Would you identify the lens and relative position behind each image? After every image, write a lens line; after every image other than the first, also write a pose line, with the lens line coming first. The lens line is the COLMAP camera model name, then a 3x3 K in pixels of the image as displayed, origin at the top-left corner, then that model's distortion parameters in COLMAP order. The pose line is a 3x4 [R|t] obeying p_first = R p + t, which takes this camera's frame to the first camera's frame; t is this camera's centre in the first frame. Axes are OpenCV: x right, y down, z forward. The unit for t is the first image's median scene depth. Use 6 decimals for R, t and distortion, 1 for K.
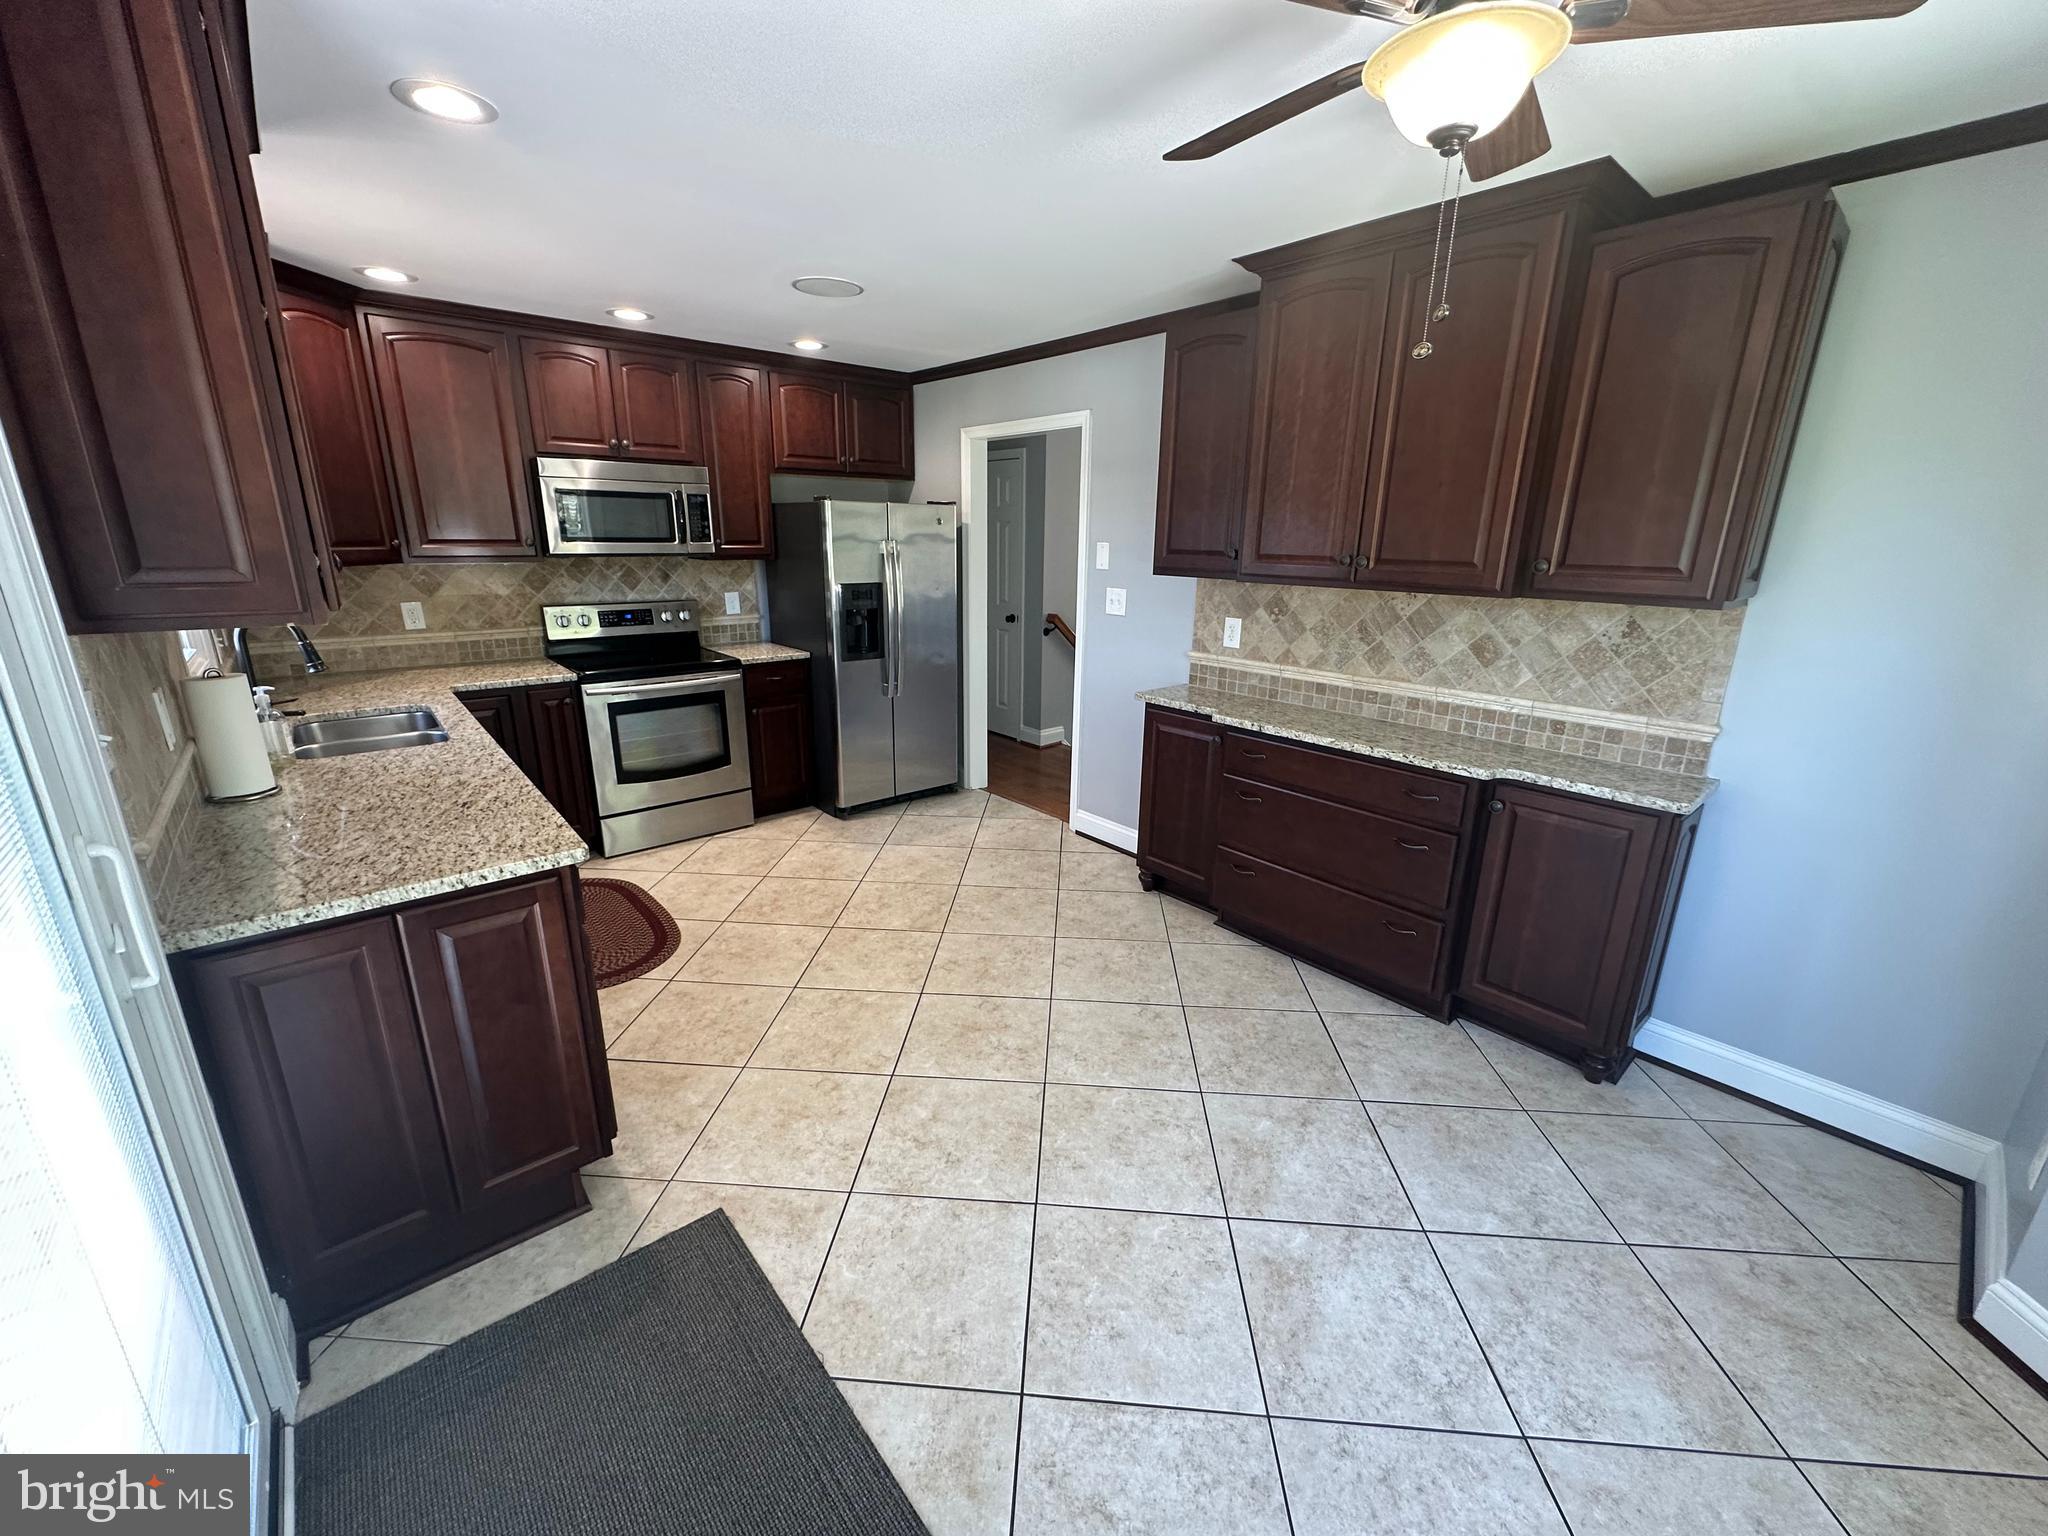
lens RADIAL K [[817.1, 0, 1024.0], [0, 817.1, 768.0], [0, 0, 1]] dist [-0.001215, 0.000580]
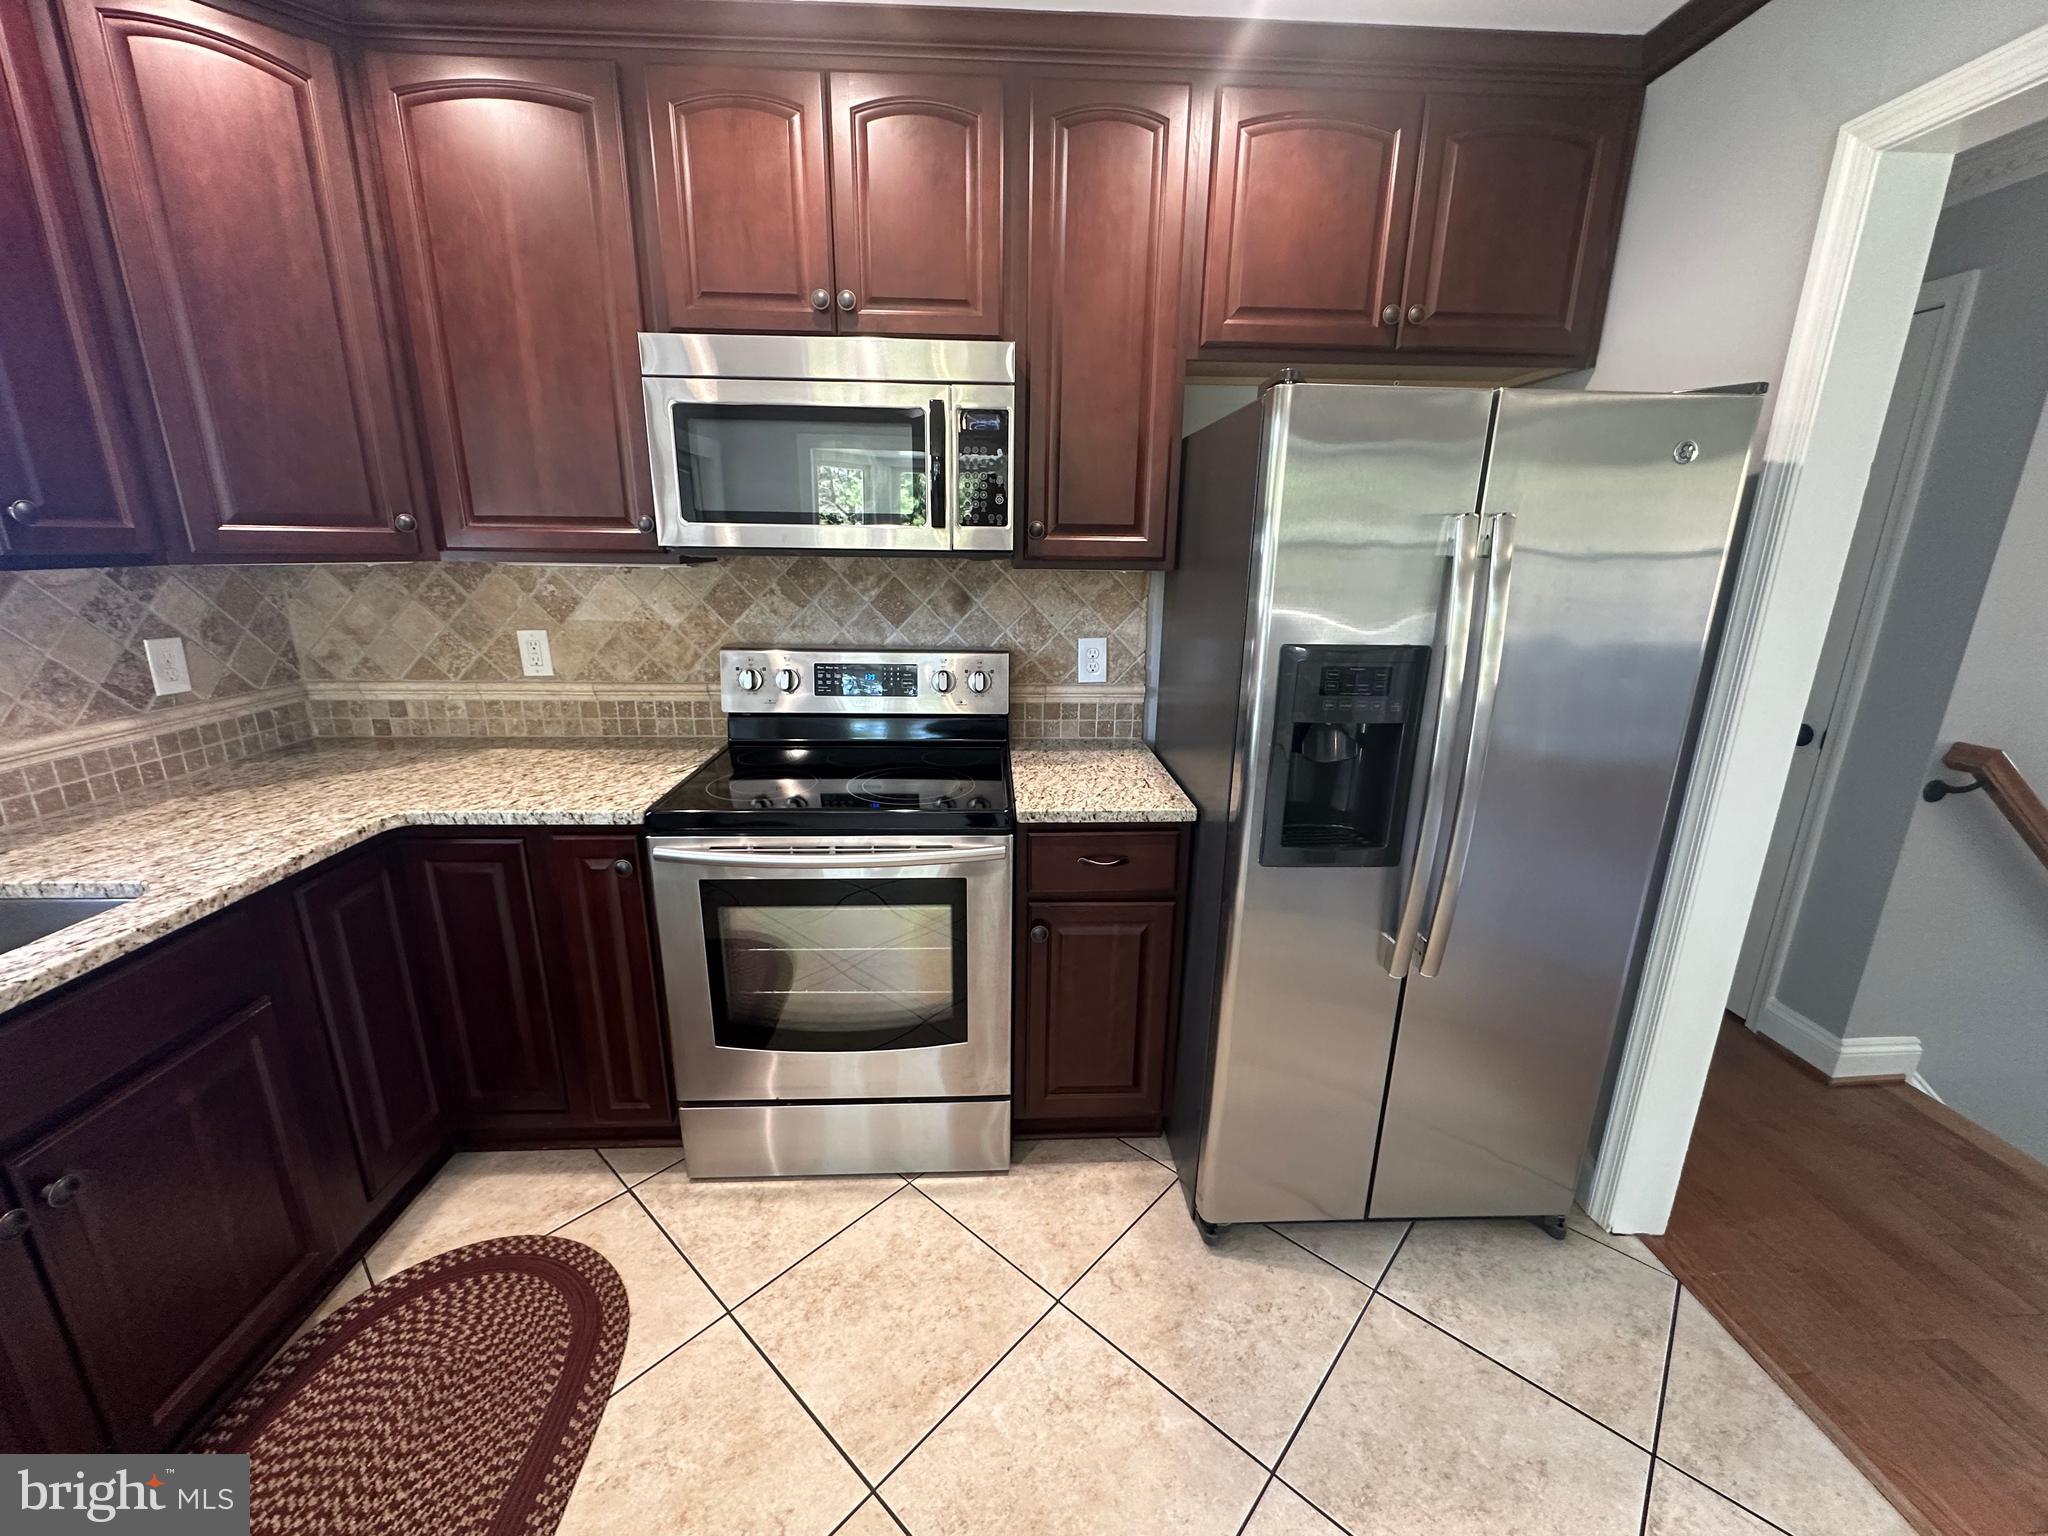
lens RADIAL K [[817.1, 0, 1024.0], [0, 817.1, 768.0], [0, 0, 1]] dist [-0.001215, 0.000580]
pose [[0.785987, 0.159965, -0.597189, -0.102698], [-0.174069, 0.984128, 0.034511, -0.166750], [0.593232, 0.076827, 0.801358, 0.667249]]
